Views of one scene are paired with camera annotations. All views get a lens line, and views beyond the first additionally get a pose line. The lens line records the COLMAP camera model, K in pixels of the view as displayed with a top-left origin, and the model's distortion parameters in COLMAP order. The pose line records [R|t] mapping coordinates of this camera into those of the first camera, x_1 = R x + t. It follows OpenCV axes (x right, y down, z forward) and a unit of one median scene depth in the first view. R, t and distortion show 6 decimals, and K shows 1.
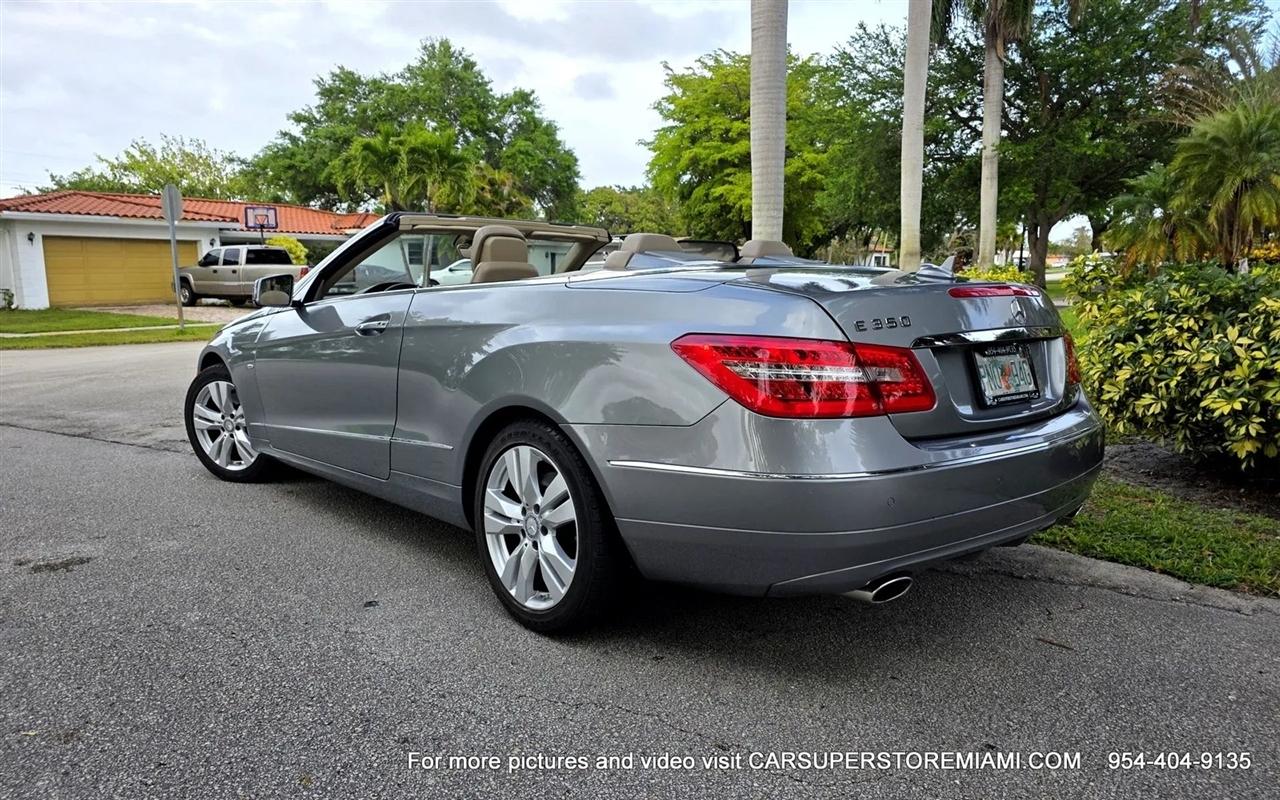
lens RADIAL K [[861.5, 0, 634.4], [0, 861.5, 397.2], [0, 0, 1]] dist [0.051589, -0.047394]
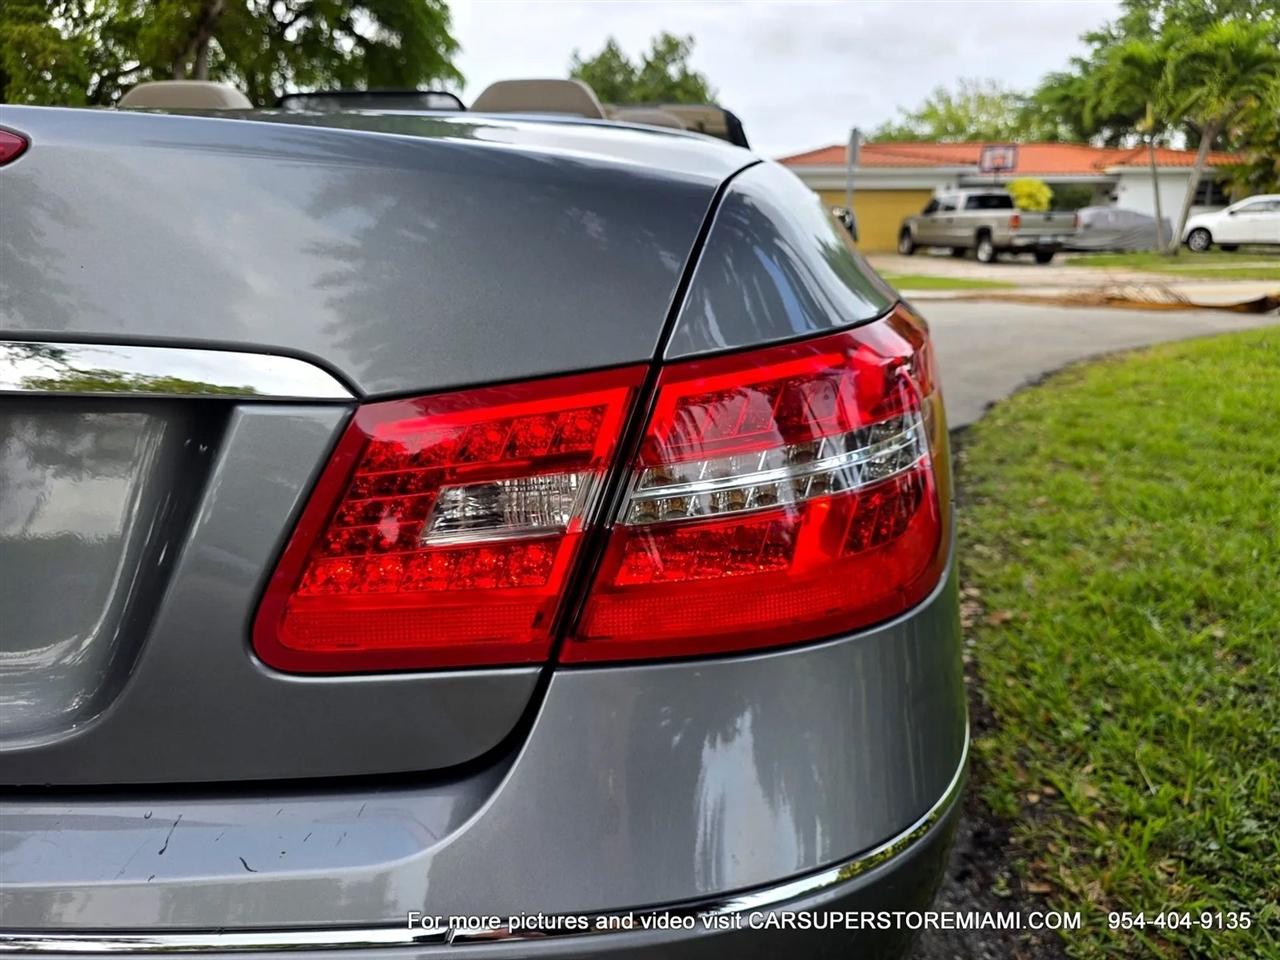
lens RADIAL K [[886.4, 0, 640.0], [0, 886.4, 480.0], [0, 0, 1]] dist [-0.001043, -0.003838]
pose [[0.667181, 0.201716, -0.717064, 0.061803], [-0.099806, 0.978164, 0.182303, -0.008667], [0.738179, -0.050062, 0.672745, 0.084607]]
